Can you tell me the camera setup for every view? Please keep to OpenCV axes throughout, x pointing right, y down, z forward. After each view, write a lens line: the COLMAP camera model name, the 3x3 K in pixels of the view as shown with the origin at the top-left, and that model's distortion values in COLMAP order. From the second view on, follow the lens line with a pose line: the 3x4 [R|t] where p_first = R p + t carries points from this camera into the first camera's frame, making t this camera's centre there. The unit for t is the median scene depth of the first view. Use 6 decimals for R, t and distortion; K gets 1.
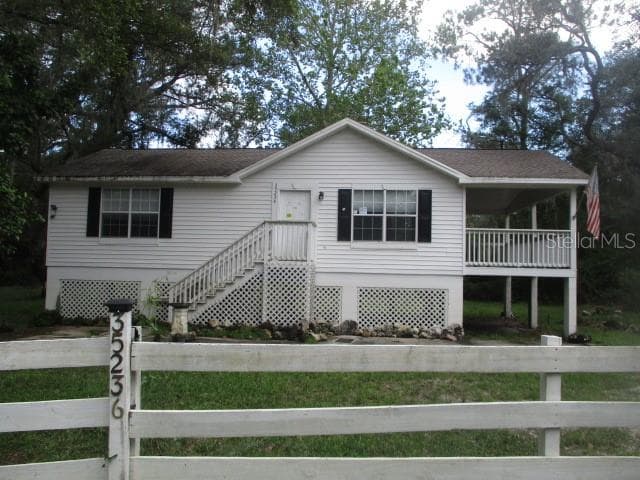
lens RADIAL K [[524.0, 0, 320.0], [0, 524.0, 240.0], [0, 0, 1]] dist [-0.008811, -0.002522]
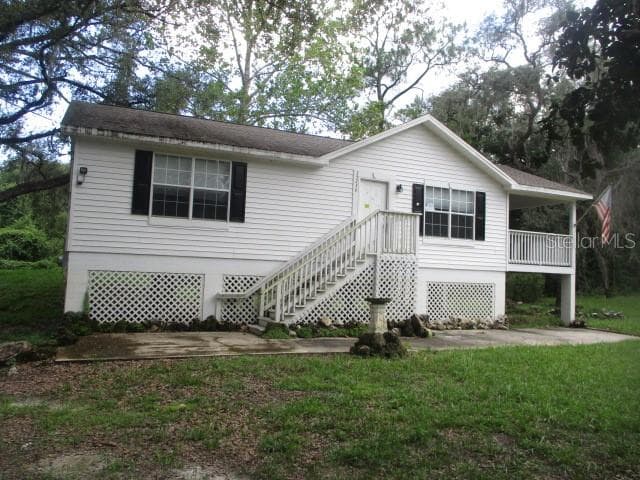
lens RADIAL K [[524.0, 0, 320.0], [0, 524.0, 240.0], [0, 0, 1]] dist [-0.008811, -0.002522]
pose [[0.869960, 0.042115, 0.491321, -0.611386], [-0.047217, 0.998883, -0.002017, 0.021051], [-0.490857, -0.021444, 0.870976, 0.216150]]
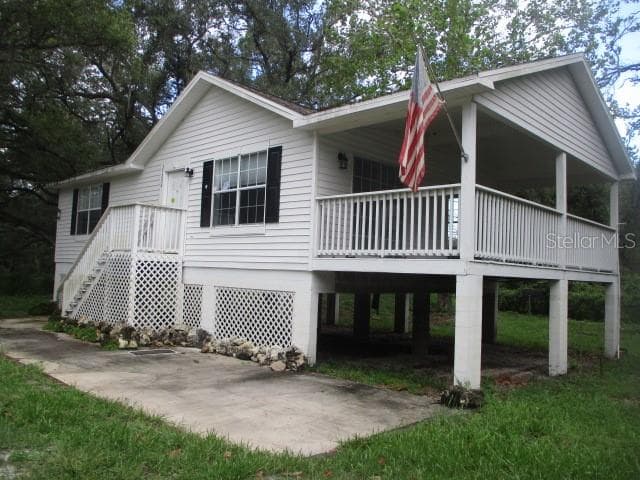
lens RADIAL K [[508.5, 0, 320.0], [0, 508.5, 218.3], [0, 0, 1]] dist [-0.003384, -0.000907]
pose [[0.792936, -0.057870, -0.606550, 0.644942], [0.025389, 0.997753, -0.062004, 0.040808], [0.608775, 0.033765, 0.792624, 0.501853]]
